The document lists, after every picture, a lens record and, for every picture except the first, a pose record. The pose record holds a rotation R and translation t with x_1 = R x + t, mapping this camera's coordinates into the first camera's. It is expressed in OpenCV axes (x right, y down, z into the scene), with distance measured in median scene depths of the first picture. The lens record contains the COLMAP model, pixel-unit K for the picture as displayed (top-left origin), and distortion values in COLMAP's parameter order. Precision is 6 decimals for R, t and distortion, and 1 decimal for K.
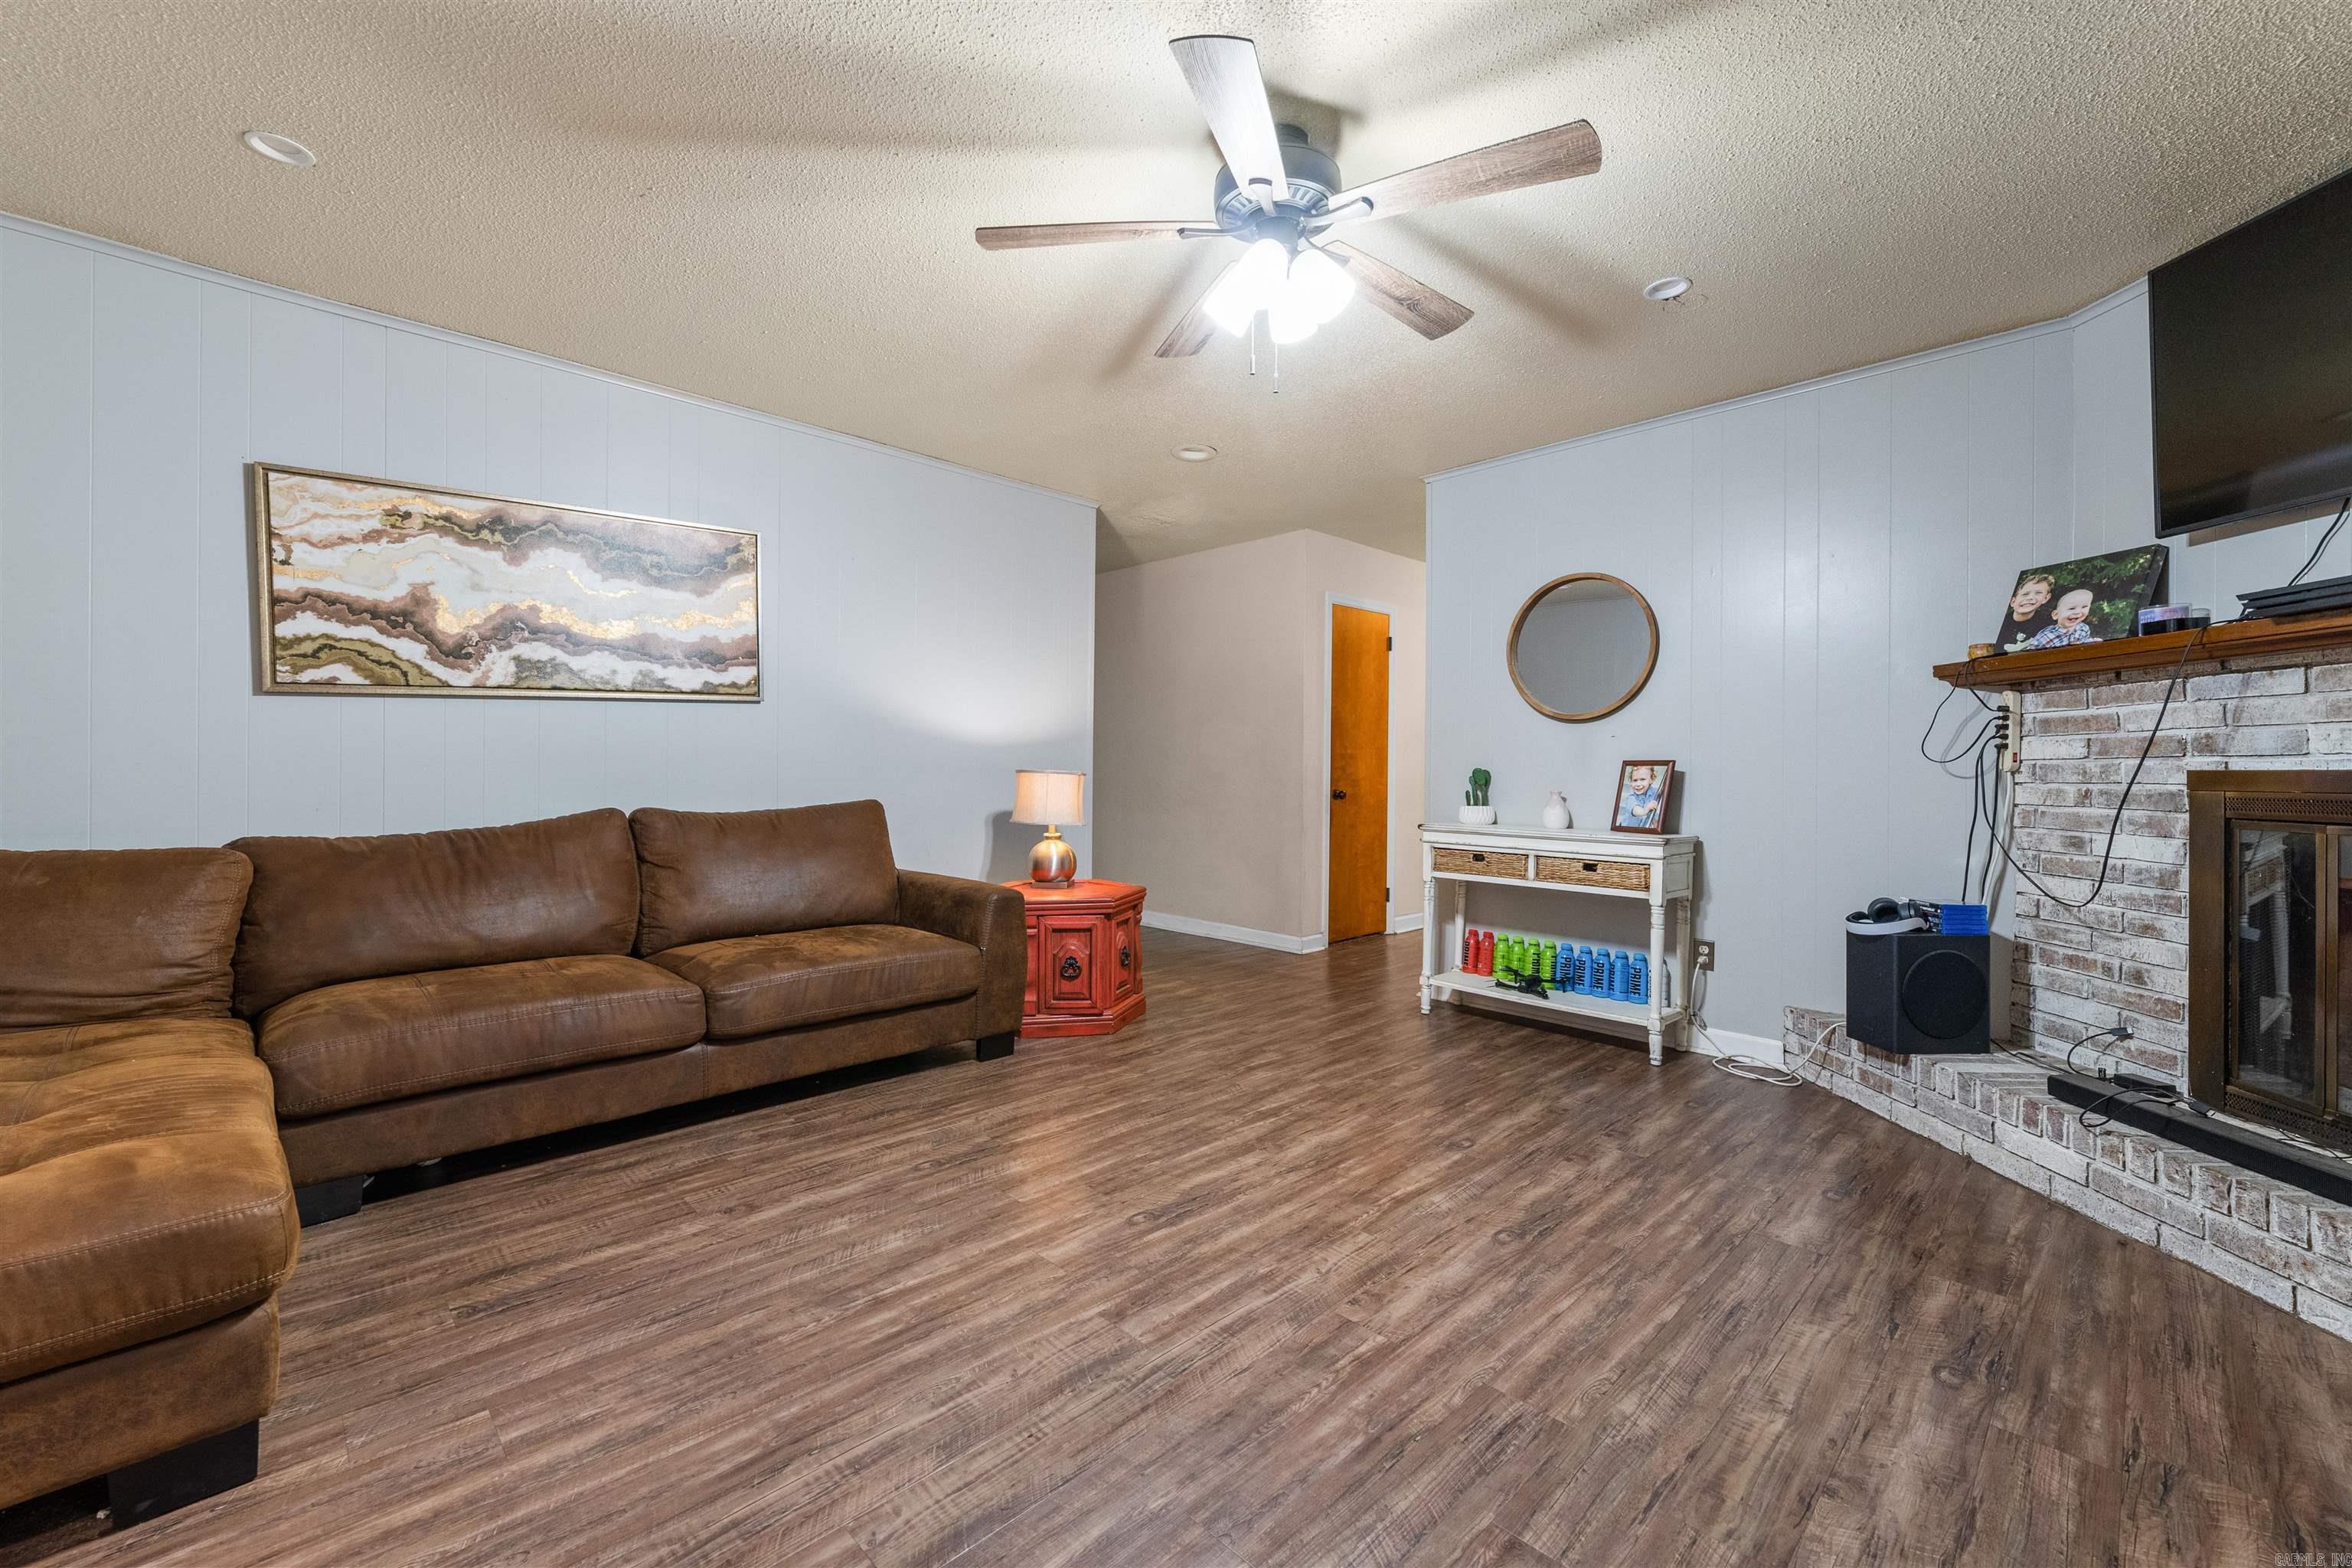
lens RADIAL K [[952.6, 0, 1170.7], [0, 952.6, 767.9], [0, 0, 1]] dist [0.002881, -0.002599]
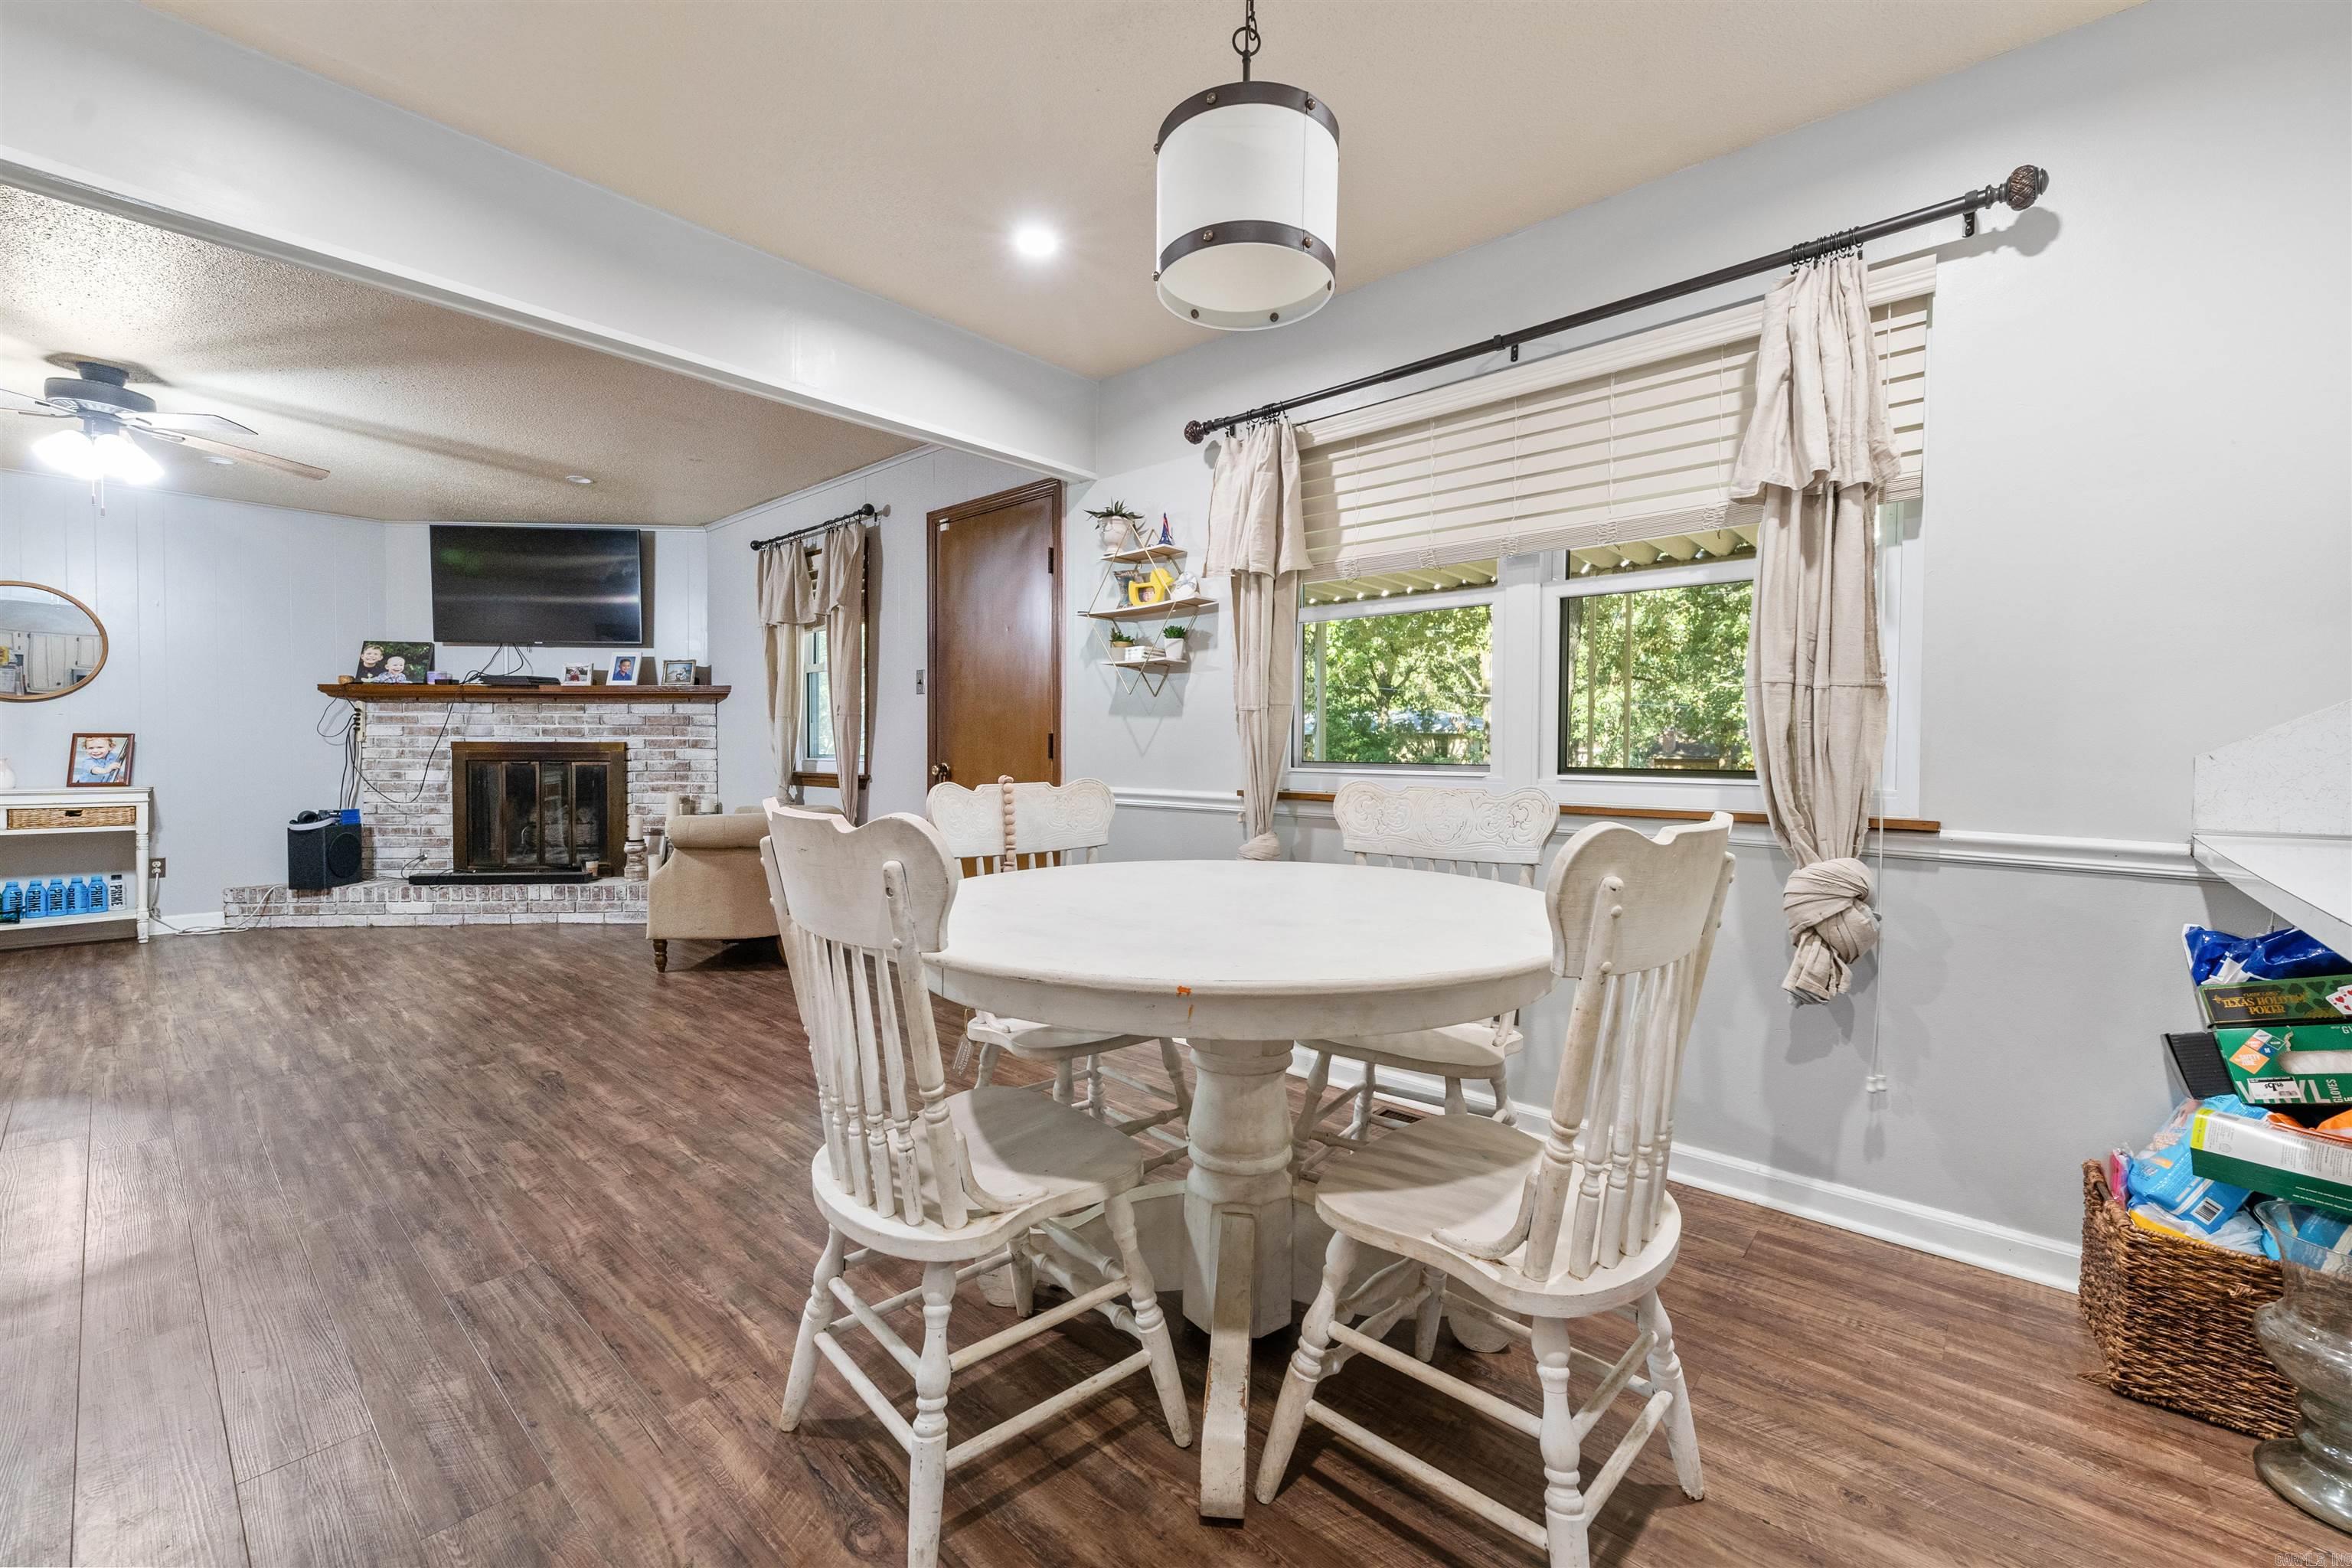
lens RADIAL K [[952.6, 0, 1170.7], [0, 952.6, 767.9], [0, 0, 1]] dist [0.002881, -0.002599]
pose [[-0.074067, -0.028202, 0.996854, -1.360776], [-0.006101, 0.999594, 0.027826, -0.008217], [-0.997235, -0.004021, -0.074209, -0.591513]]
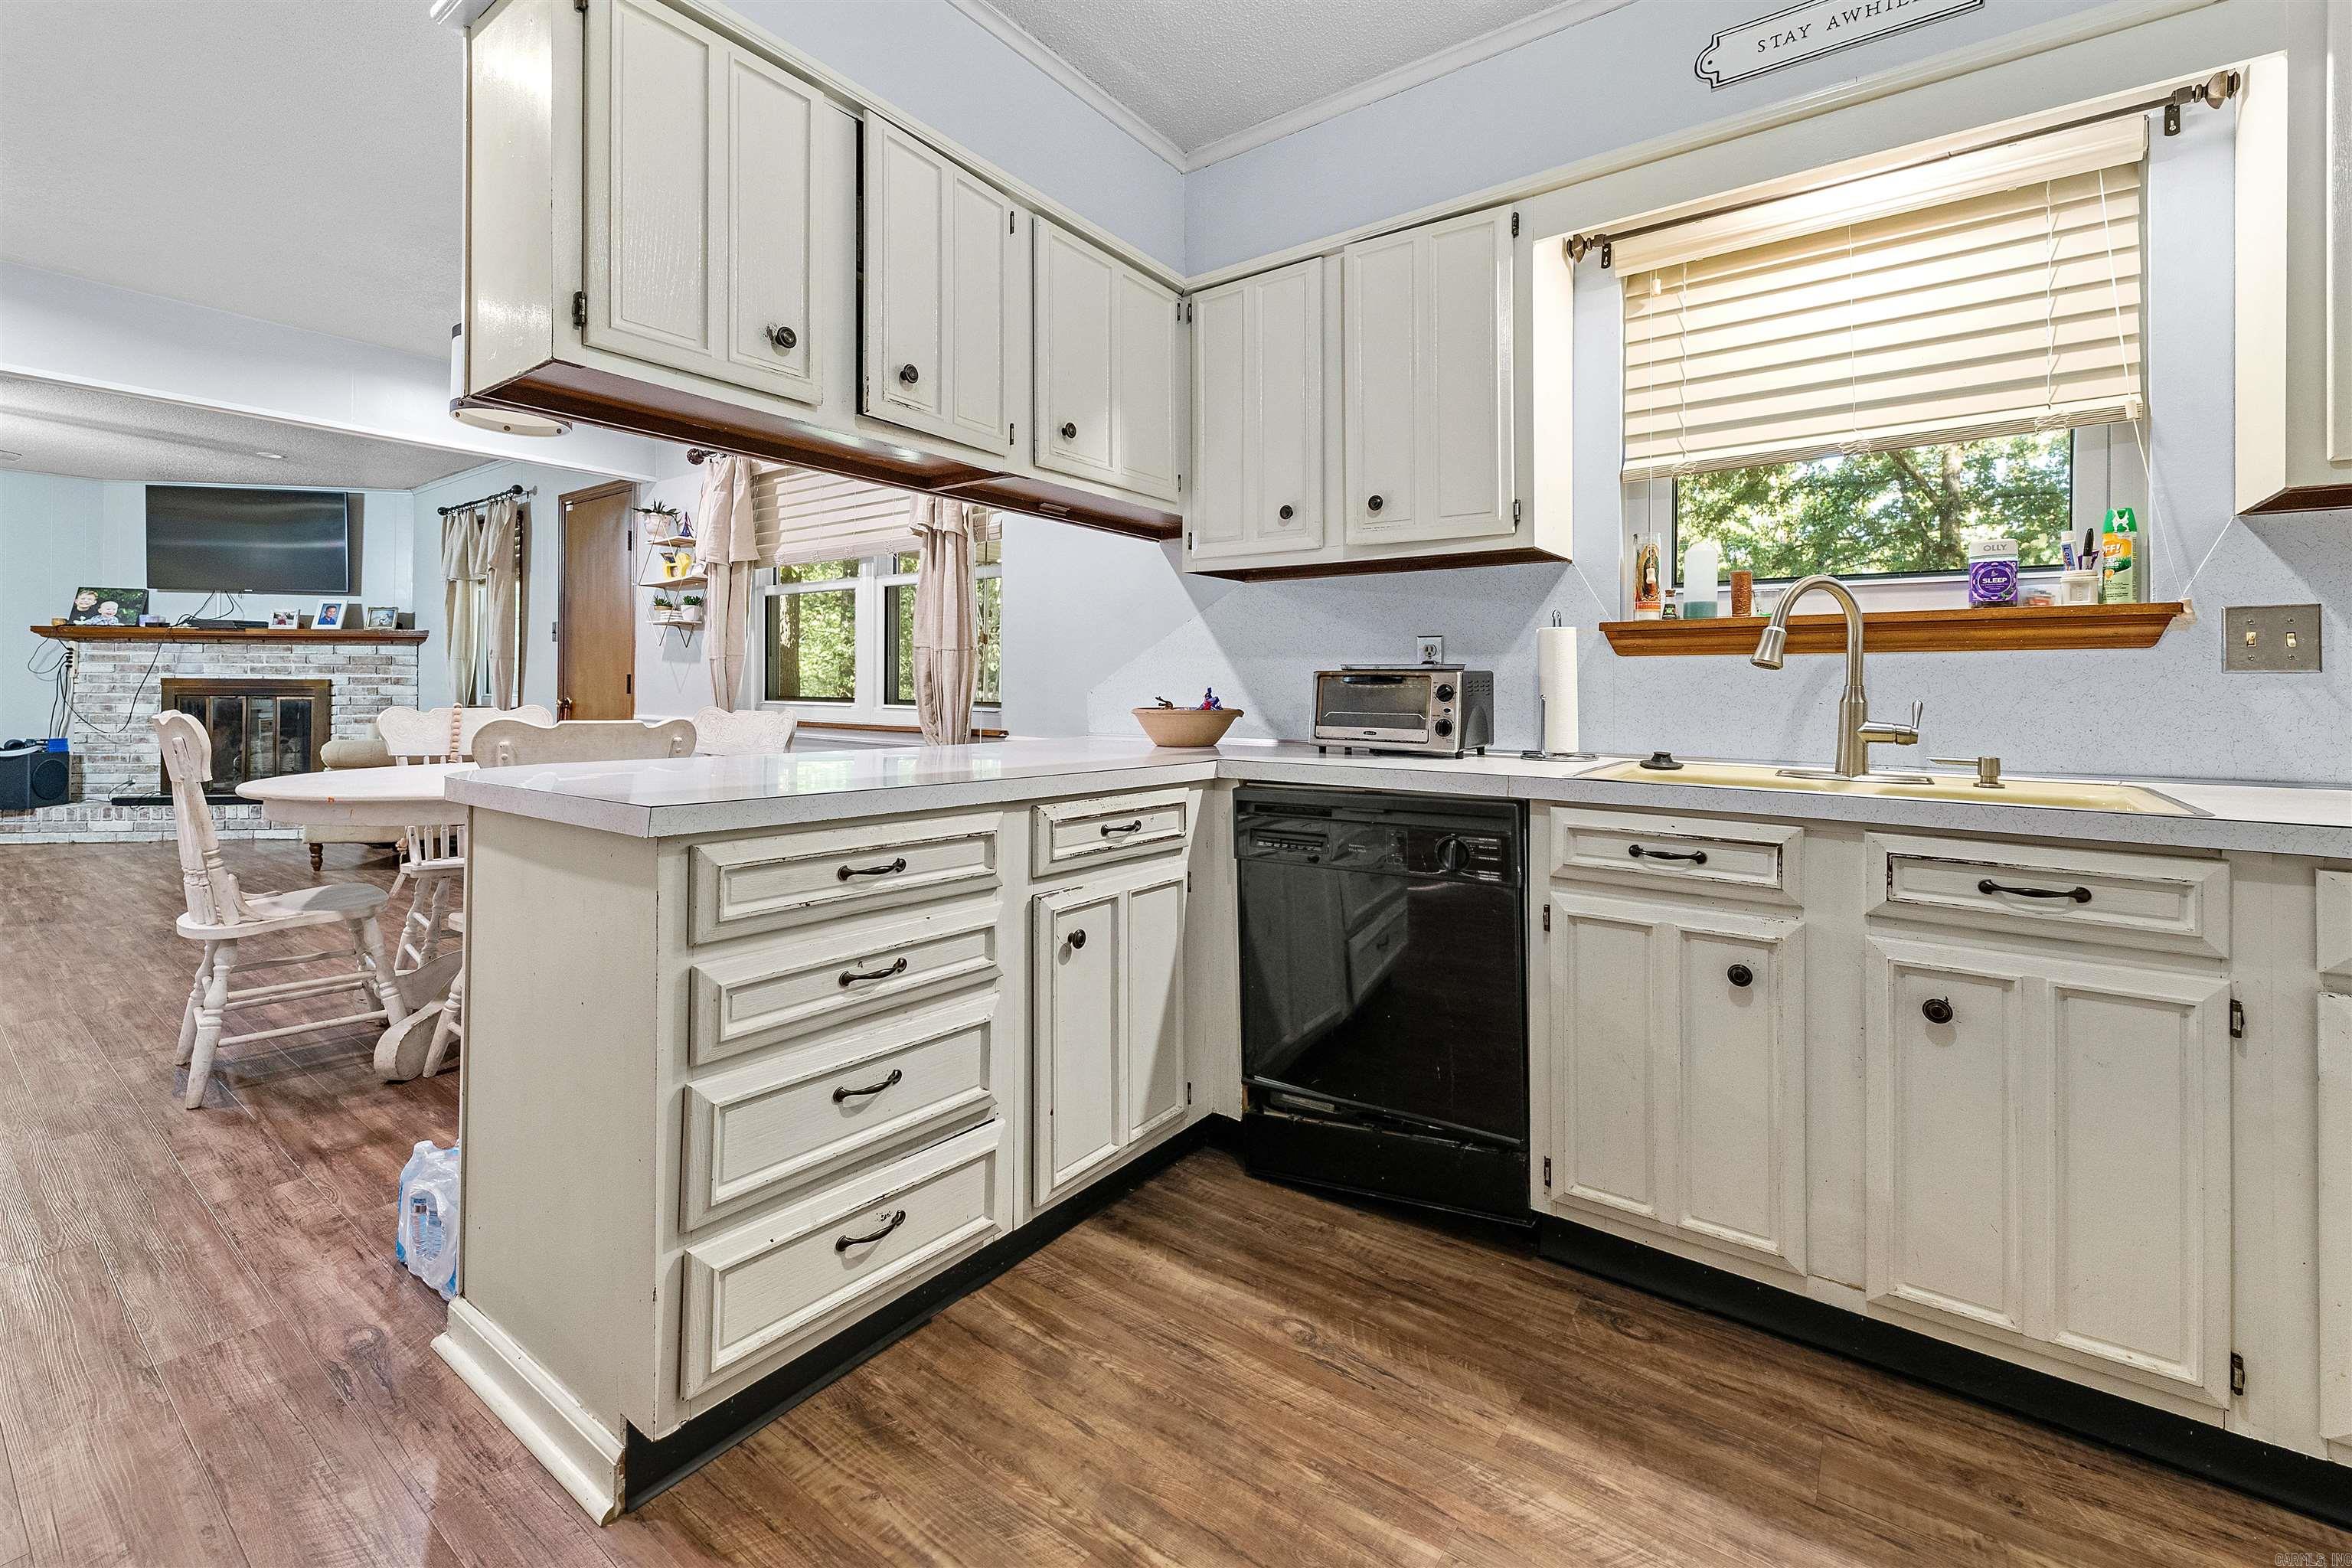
lens RADIAL K [[998.3, 0, 1176.9], [0, 998.3, 682.6], [0, 0, 1]] dist [0.000517, -0.001023]
pose [[-0.161422, -0.002944, 0.986881, -2.003629], [-0.011206, 0.999937, 0.001150, -0.017881], [-0.986822, -0.010874, -0.161445, -1.269136]]
